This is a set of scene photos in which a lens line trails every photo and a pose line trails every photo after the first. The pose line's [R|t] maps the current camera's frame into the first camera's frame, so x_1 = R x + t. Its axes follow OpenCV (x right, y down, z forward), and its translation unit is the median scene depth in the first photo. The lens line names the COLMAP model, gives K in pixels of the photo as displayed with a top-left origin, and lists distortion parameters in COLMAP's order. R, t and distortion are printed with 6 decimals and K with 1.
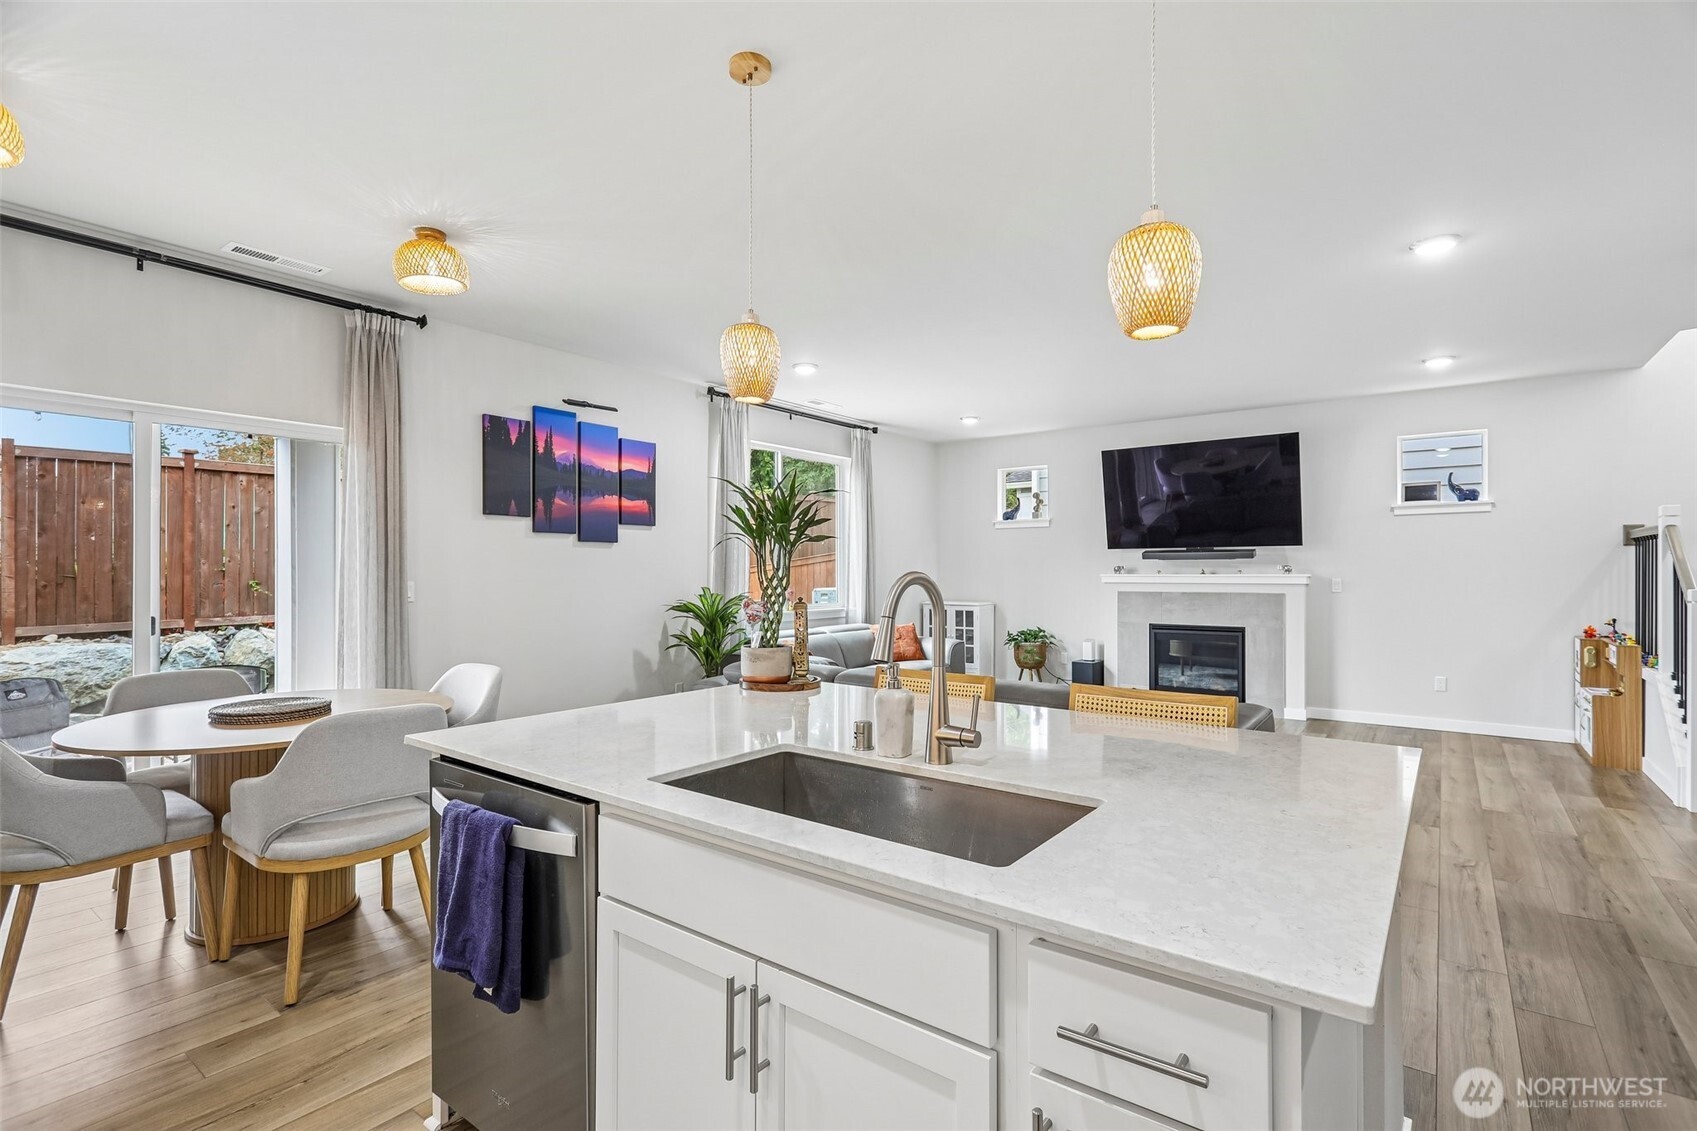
lens RADIAL K [[783.9, 0, 848.5], [0, 783.9, 565.5], [0, 0, 1]] dist [-0.001680, -0.000148]
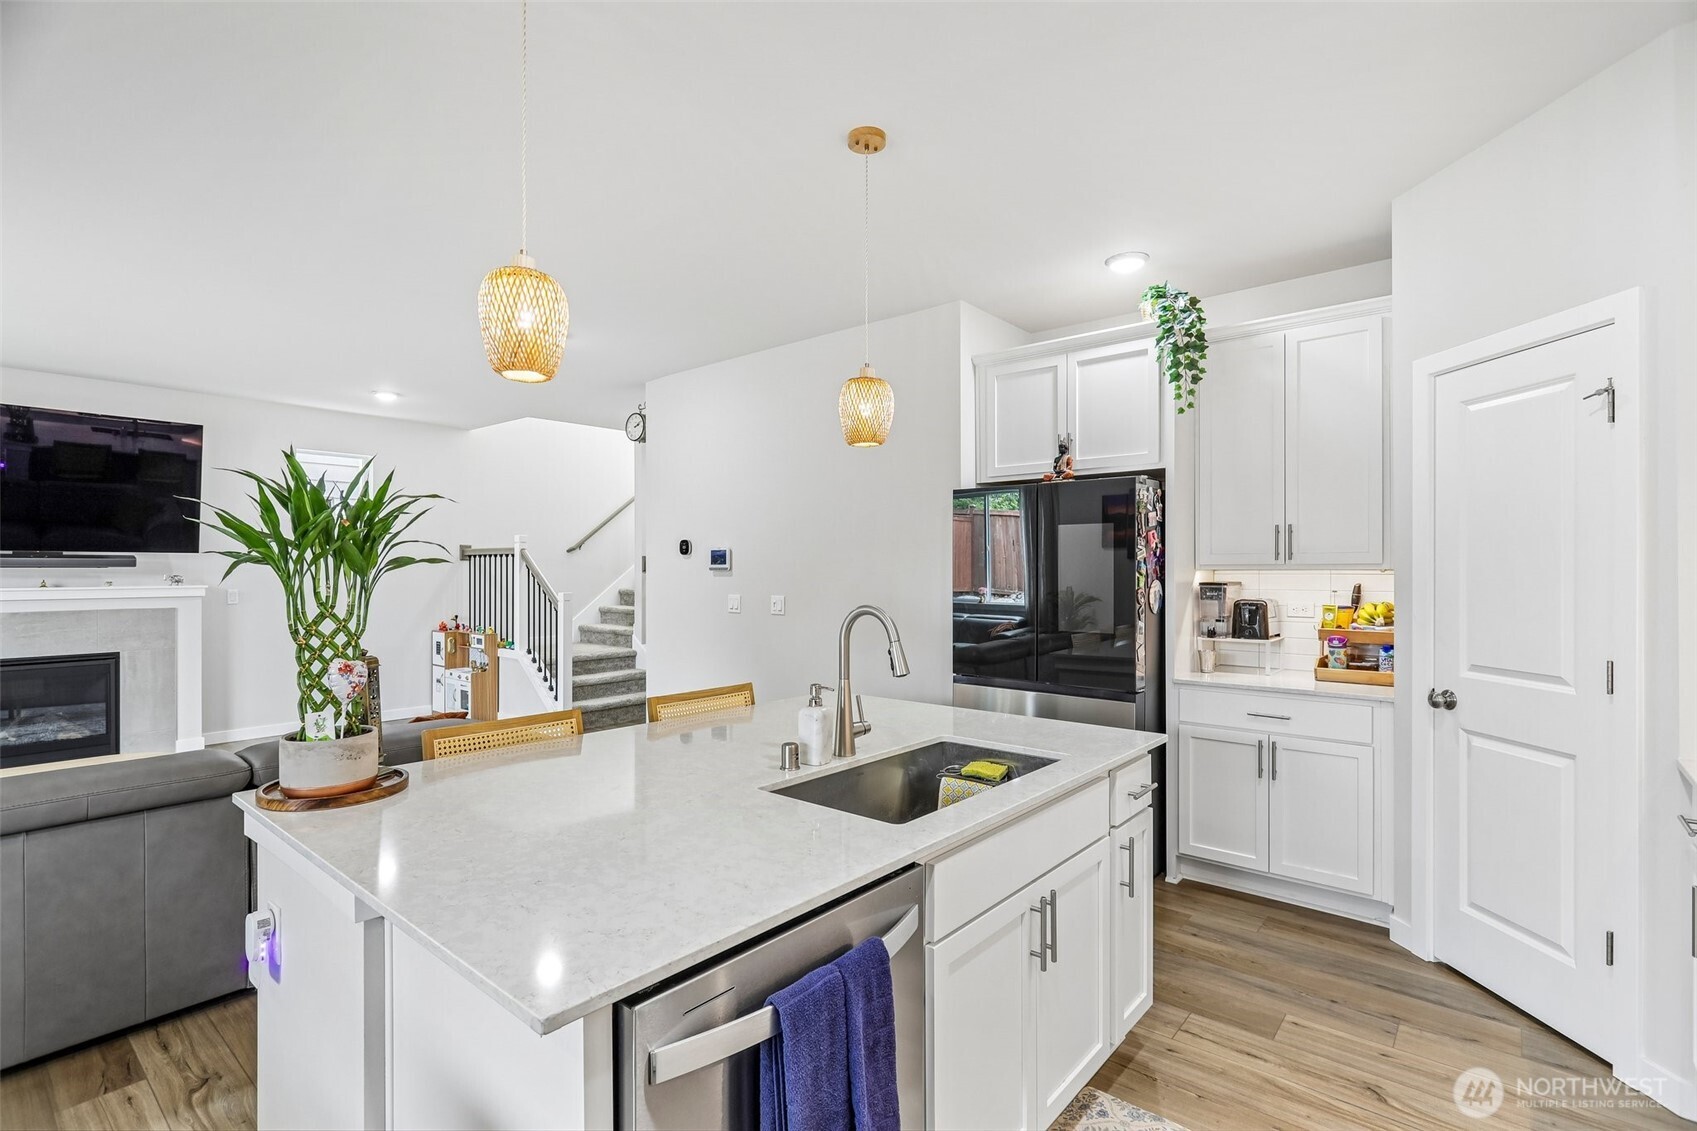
lens RADIAL K [[783.9, 0, 848.5], [0, 783.9, 565.5], [0, 0, 1]] dist [-0.001680, -0.000148]
pose [[0.076032, 0.005475, 0.997090, -0.252680], [-0.006146, 0.999969, -0.005022, -0.011645], [-0.997086, -0.005746, 0.076063, 0.196342]]
